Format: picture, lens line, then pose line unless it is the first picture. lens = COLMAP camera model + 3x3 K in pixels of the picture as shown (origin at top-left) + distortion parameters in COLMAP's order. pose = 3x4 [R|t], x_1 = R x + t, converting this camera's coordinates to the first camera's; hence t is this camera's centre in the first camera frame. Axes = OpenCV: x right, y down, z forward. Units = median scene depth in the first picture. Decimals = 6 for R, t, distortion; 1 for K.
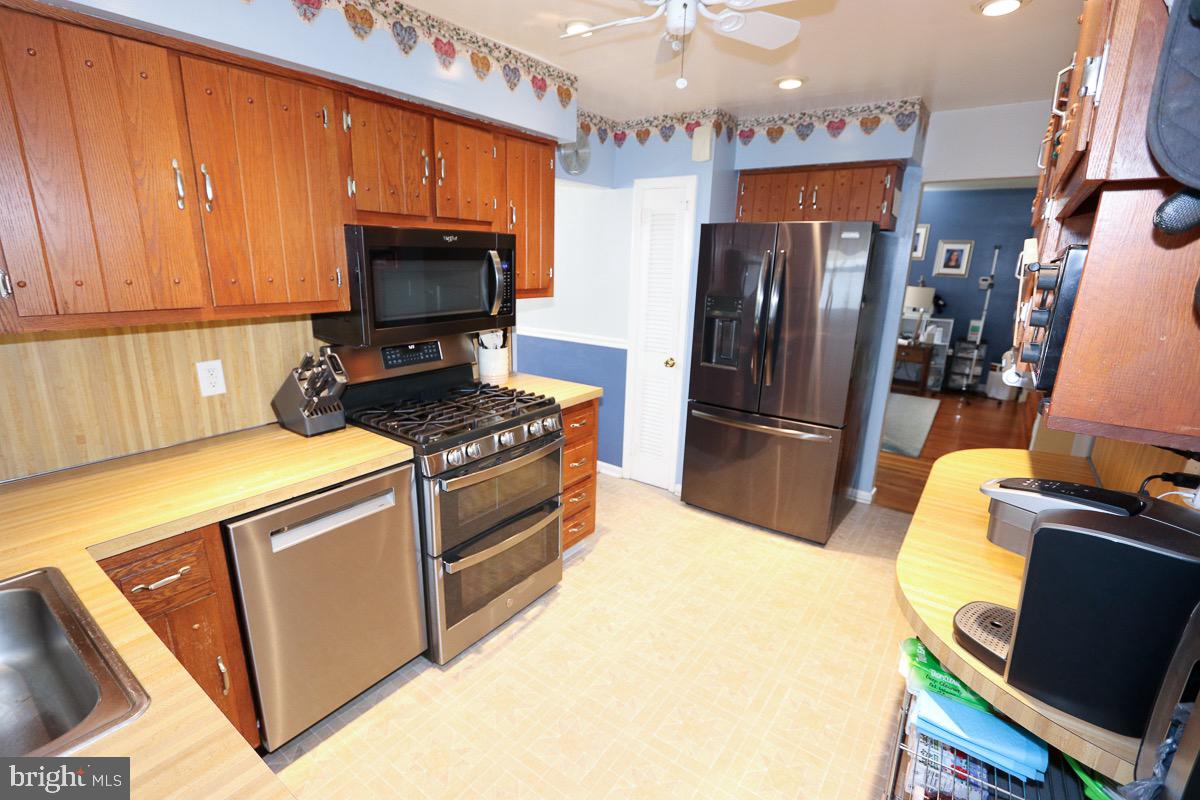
lens RADIAL K [[557.0, 0, 595.8], [0, 557.0, 404.5], [0, 0, 1]] dist [-0.027319, 0.006885]
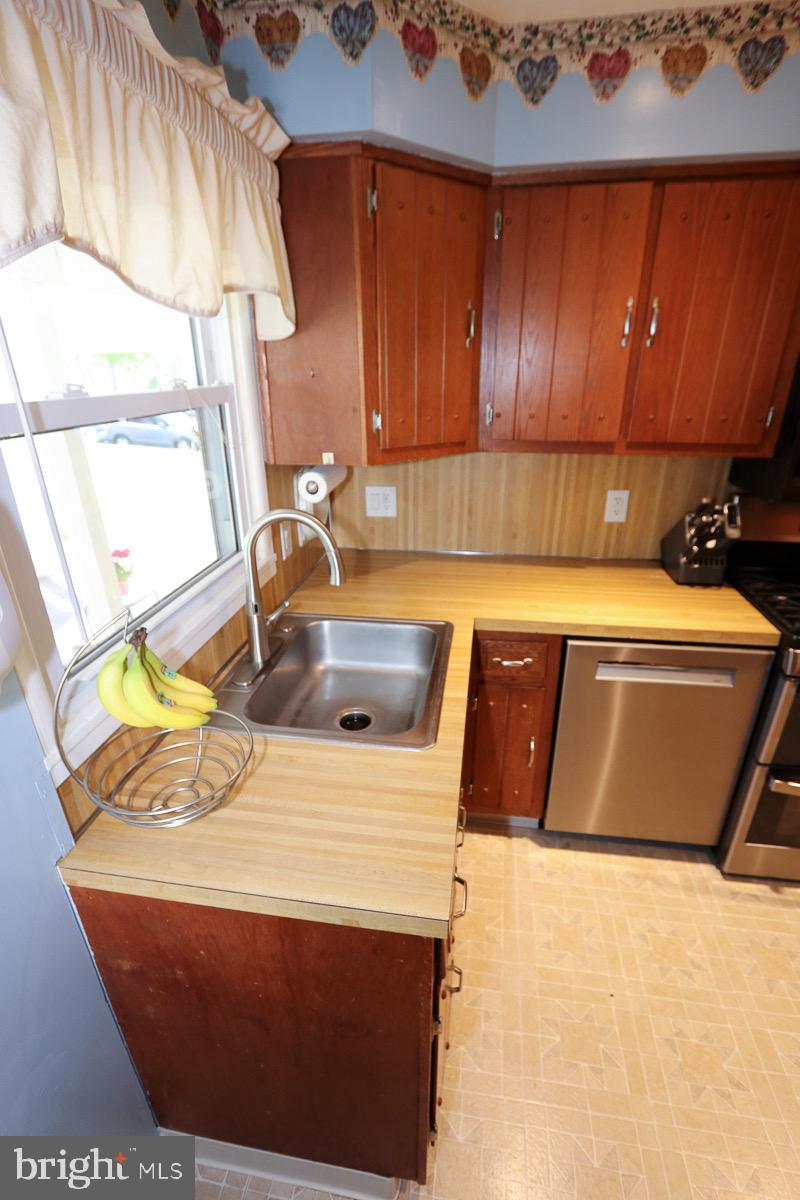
lens RADIAL K [[534.0, 0, 400.9], [0, 534.0, 604.2], [0, 0, 1]] dist [-0.024064, 0.009947]
pose [[0.468242, 0.327316, -0.820740, 0.039280], [-0.213165, 0.943269, 0.254568, -0.046401], [0.857502, 0.055754, 0.511451, 0.110072]]
